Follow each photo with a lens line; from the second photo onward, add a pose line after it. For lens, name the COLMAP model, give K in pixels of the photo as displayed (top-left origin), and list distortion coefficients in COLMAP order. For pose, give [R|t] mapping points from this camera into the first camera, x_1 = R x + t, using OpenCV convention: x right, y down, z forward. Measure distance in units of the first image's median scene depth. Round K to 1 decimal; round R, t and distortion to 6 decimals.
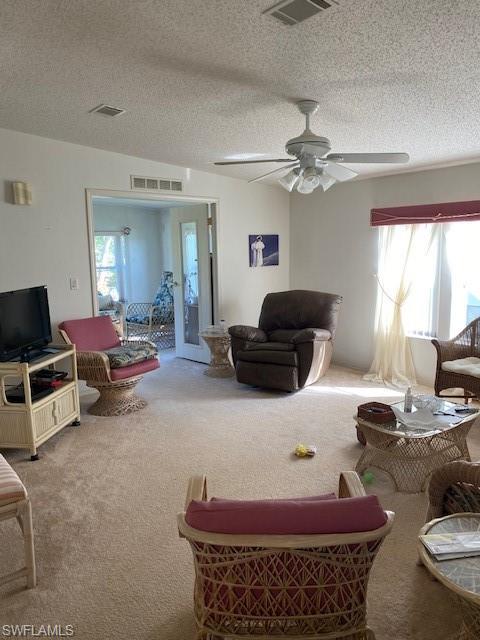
lens RADIAL K [[495.7, 0, 239.7], [0, 495.7, 356.5], [0, 0, 1]] dist [0.006231, 0.003558]
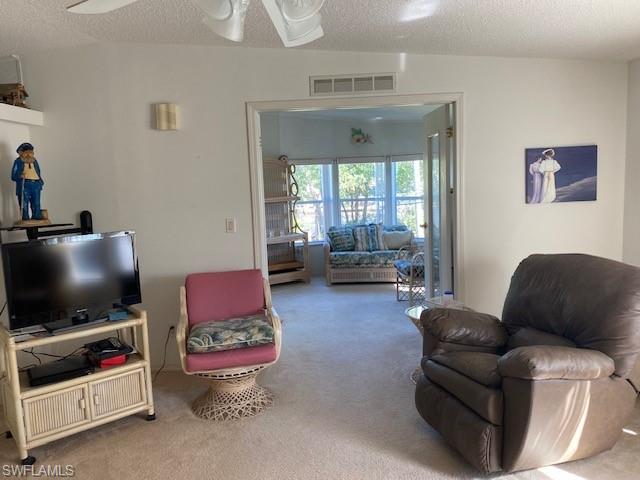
lens RADIAL K [[496.4, 0, 320.0], [0, 496.4, 240.0], [0, 0, 1]] dist [0.069337, -0.093356]
pose [[0.737447, 0.071331, -0.671628, 0.276241], [-0.117212, 0.992835, -0.023254, -0.112599], [0.665157, 0.095872, 0.740523, 0.480075]]
